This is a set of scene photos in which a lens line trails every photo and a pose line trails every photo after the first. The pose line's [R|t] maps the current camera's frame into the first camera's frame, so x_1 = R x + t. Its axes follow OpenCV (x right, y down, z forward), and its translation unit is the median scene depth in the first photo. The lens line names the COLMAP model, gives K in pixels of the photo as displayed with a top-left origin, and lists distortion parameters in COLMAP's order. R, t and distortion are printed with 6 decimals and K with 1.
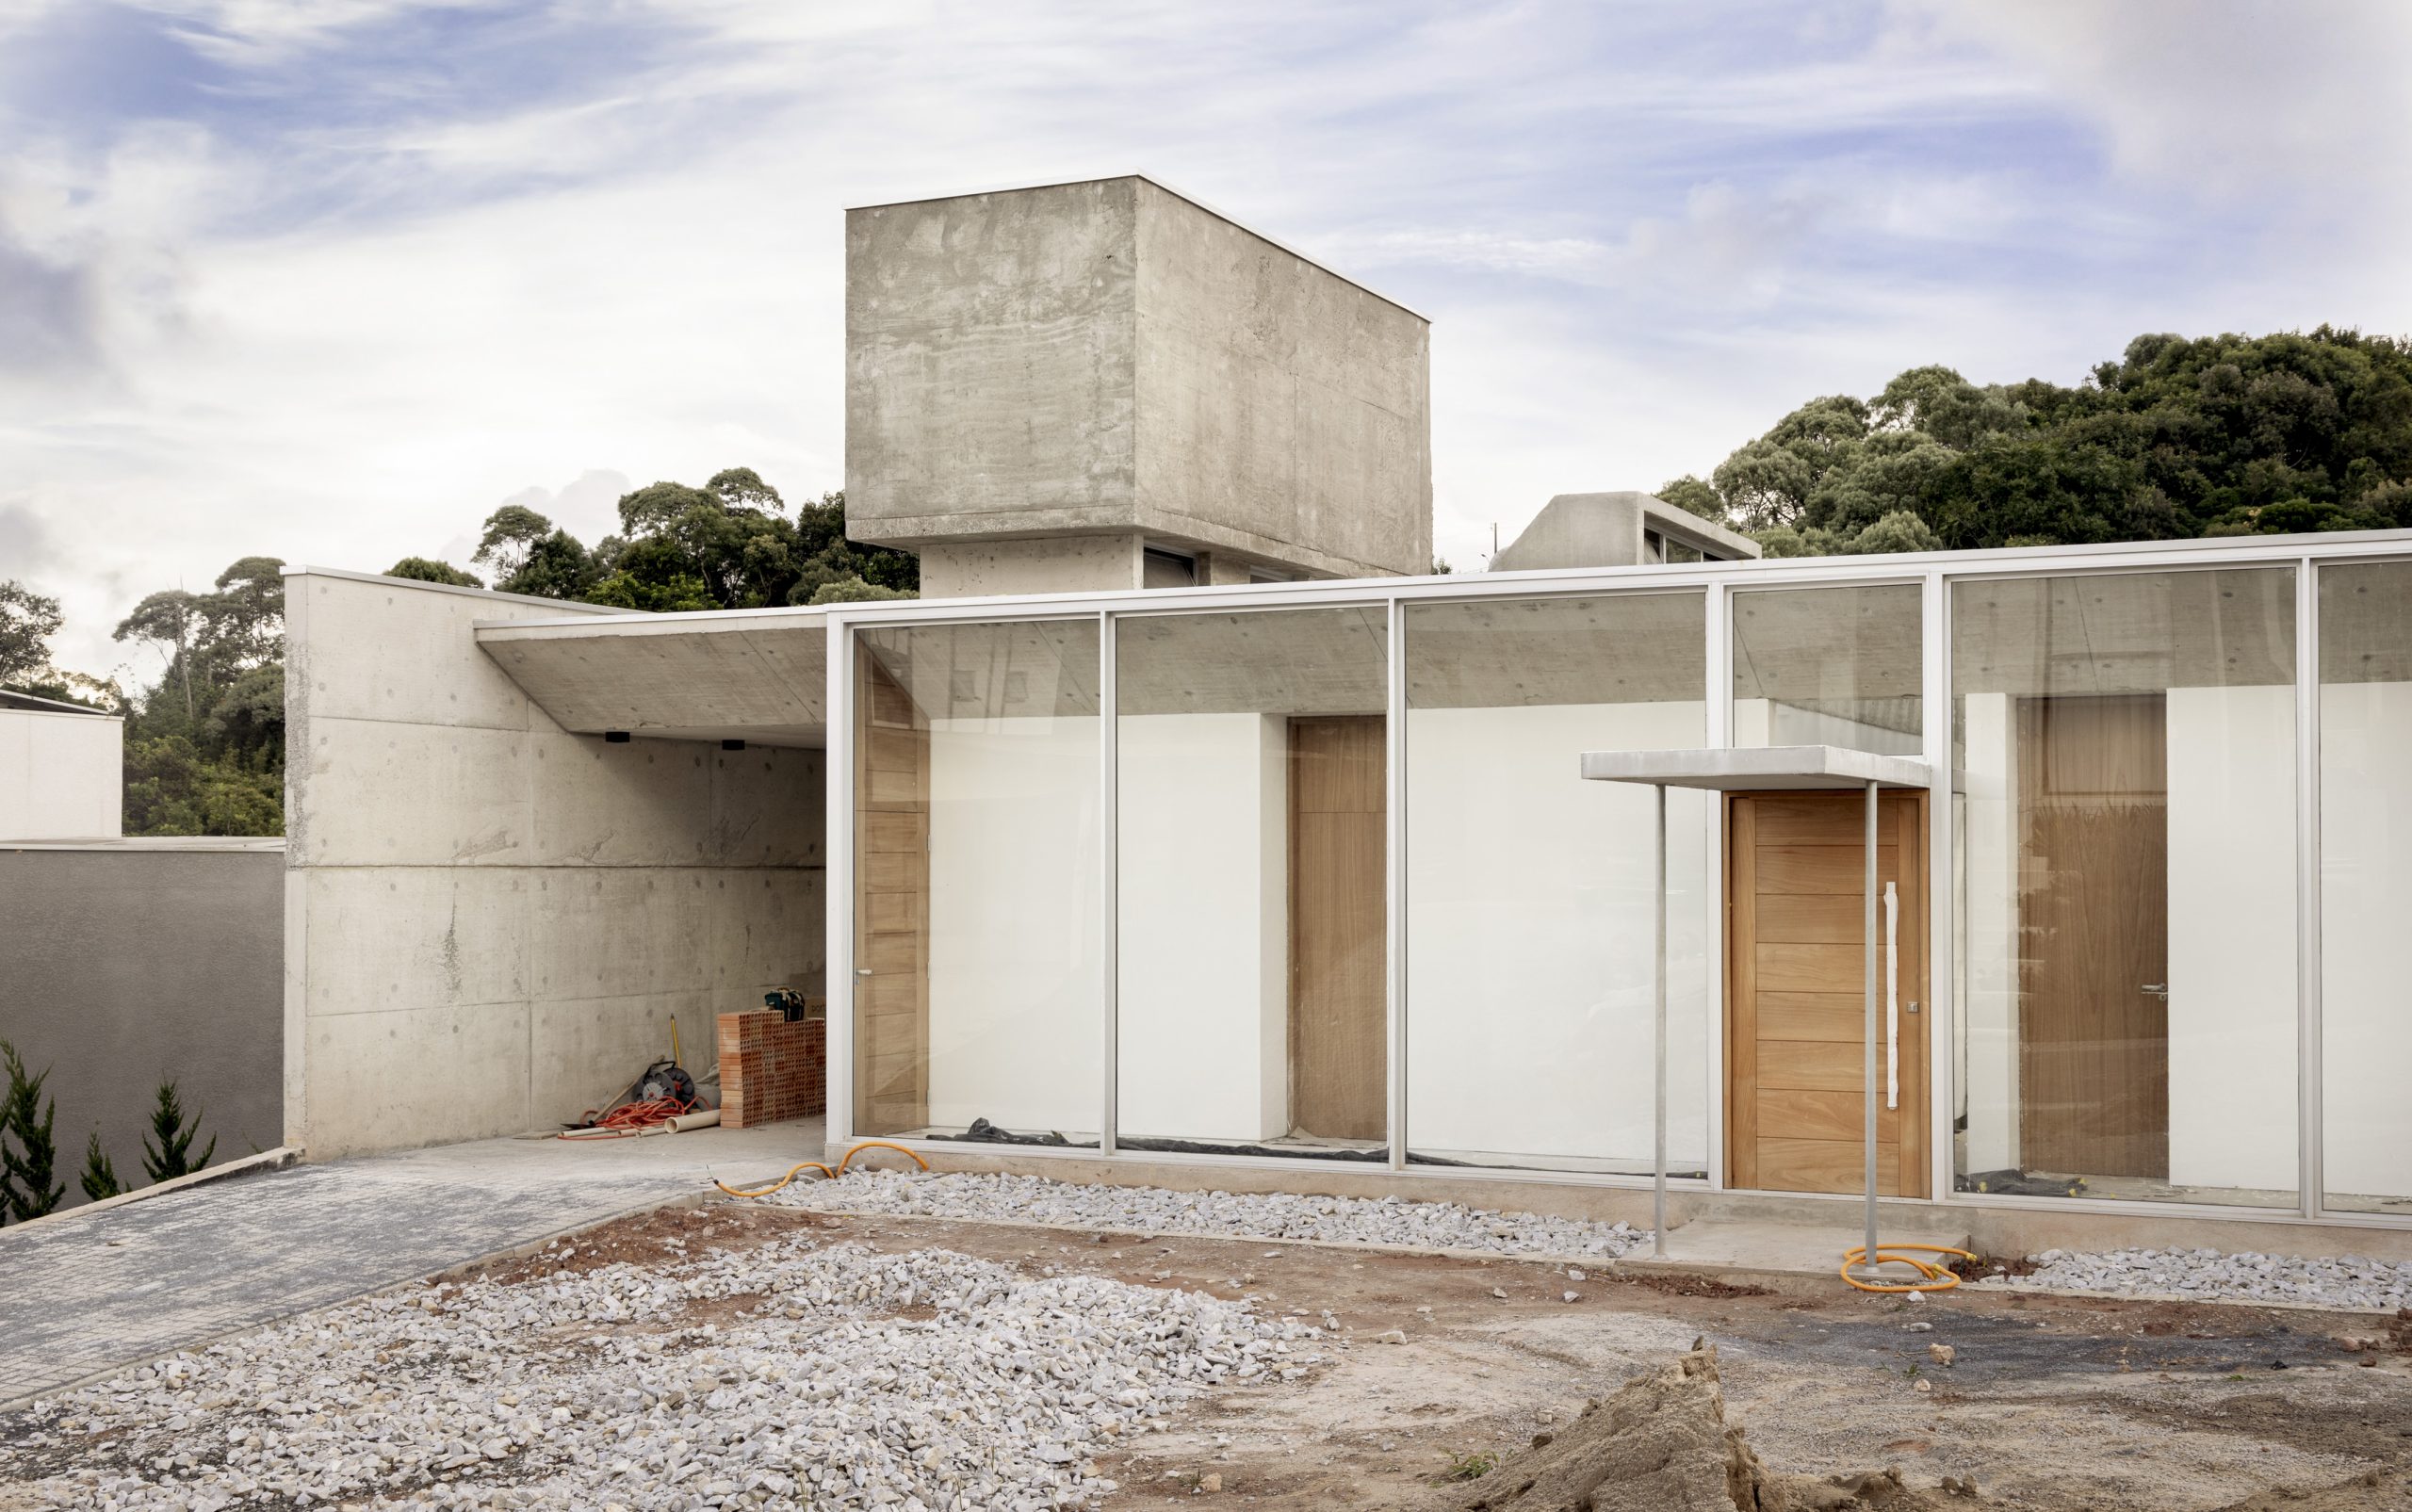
lens RADIAL K [[2681.7, 0, 1315.3], [0, 2681.7, 766.9], [0, 0, 1]] dist [0.005876, 0.000000]
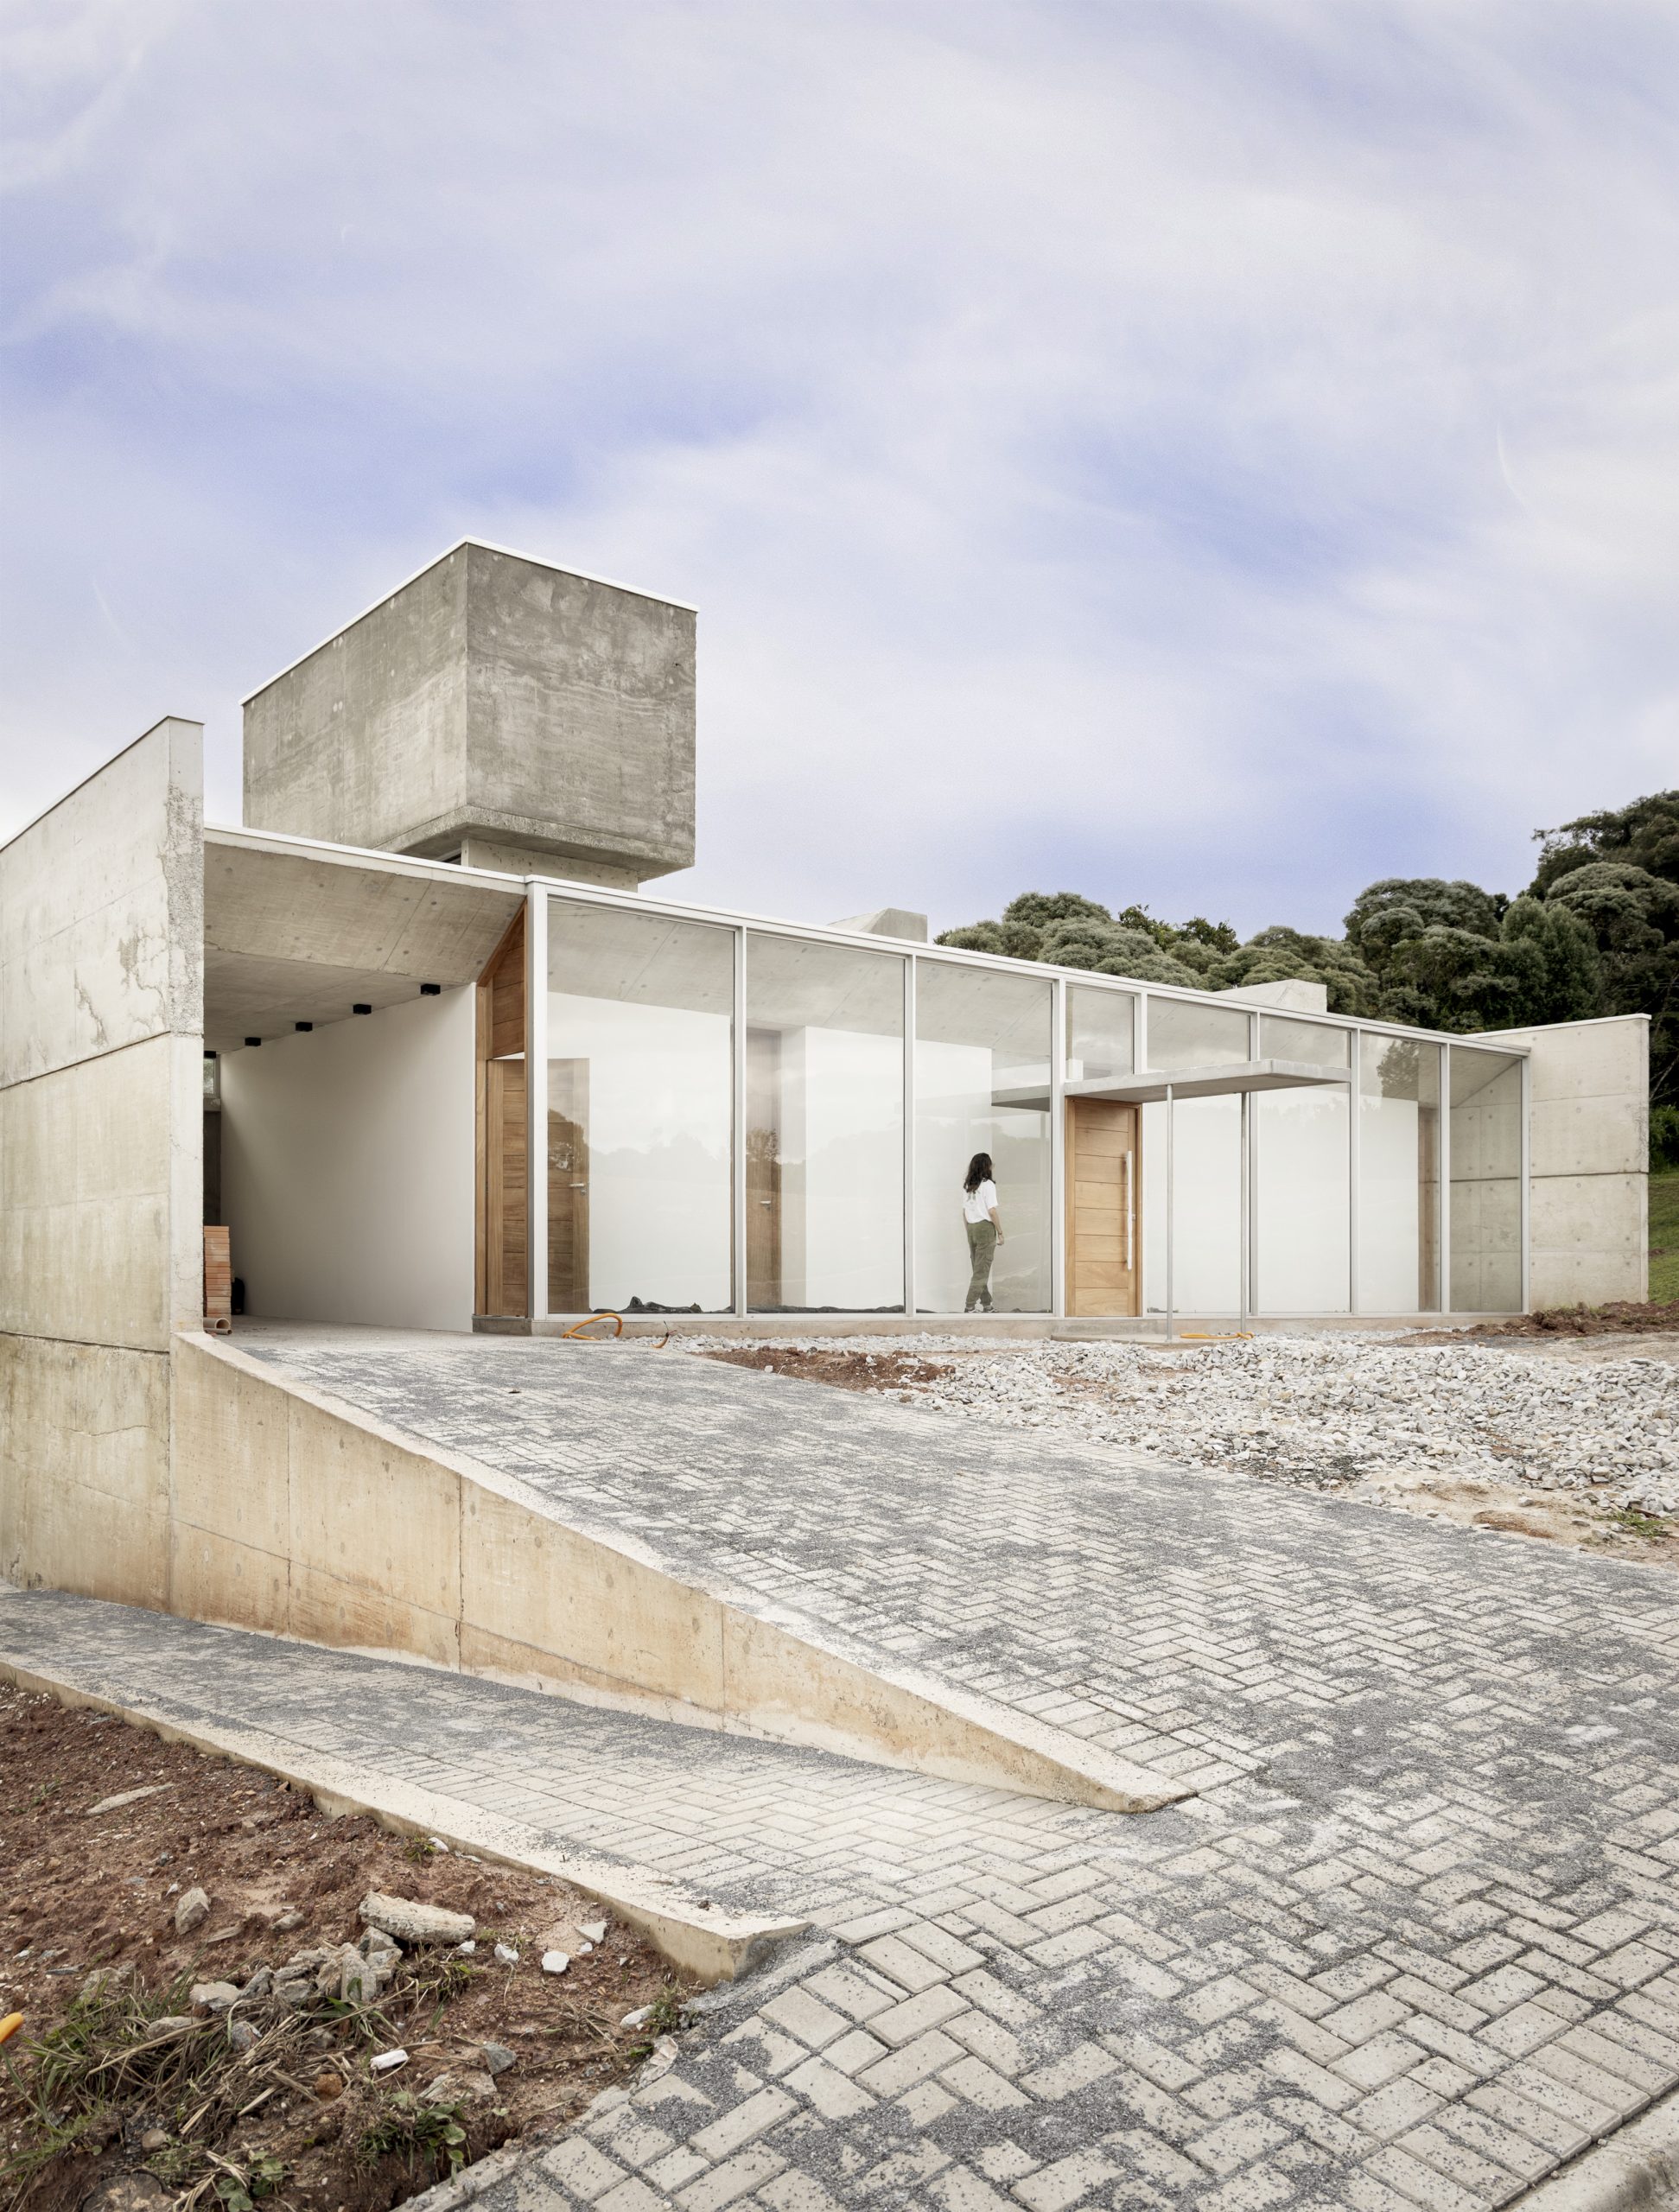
lens RADIAL K [[1680.6, 0, 827.2], [0, 1680.6, 1257.3], [0, 0, 1]] dist [-0.011934, -0.003863]
pose [[0.465686, 0.014868, 0.884825, -0.764916], [-0.040075, 0.999187, 0.004302, 0.099148], [-0.884042, -0.037463, 0.465903, 0.515043]]
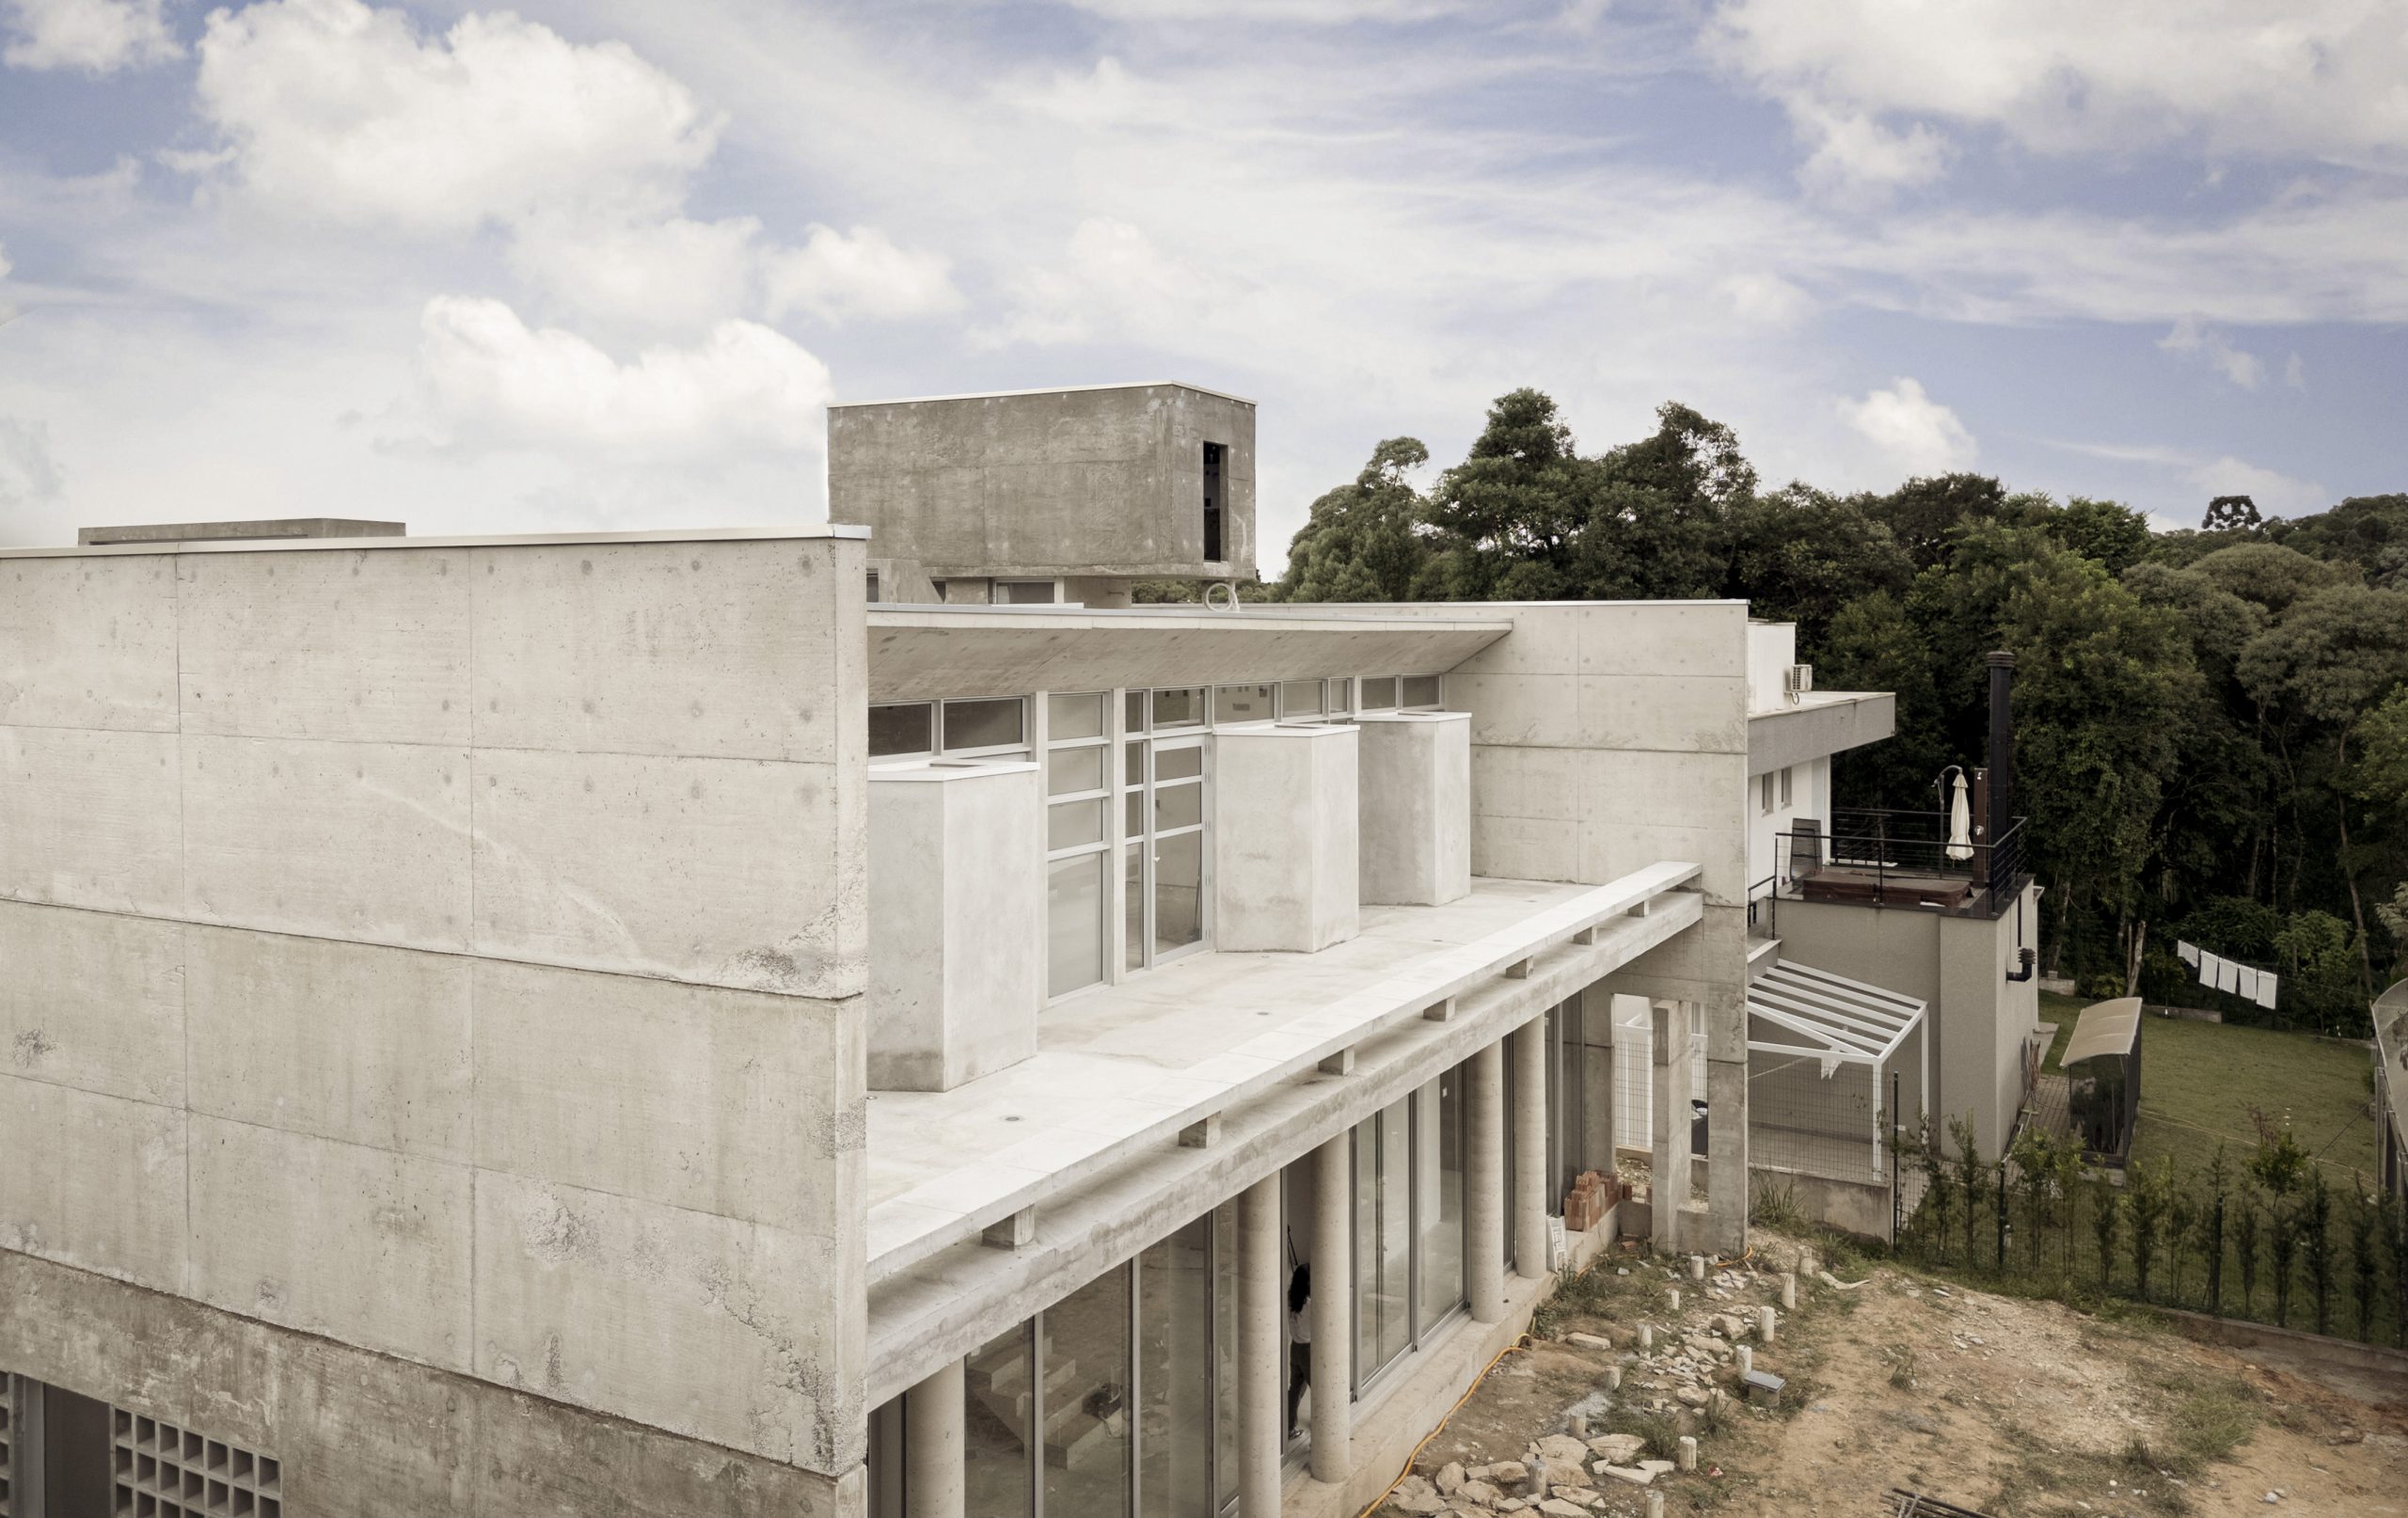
lens RADIAL K [[1863.0, 0, 1182.0], [0, 1863.0, 641.7], [0, 0, 1]] dist [0.072912, -0.058322]
pose [[-0.081150, 0.003597, -0.996695, 1.288908], [0.033449, 0.999440, 0.000884, -0.034121], [0.996140, -0.033267, -0.081225, 1.336233]]
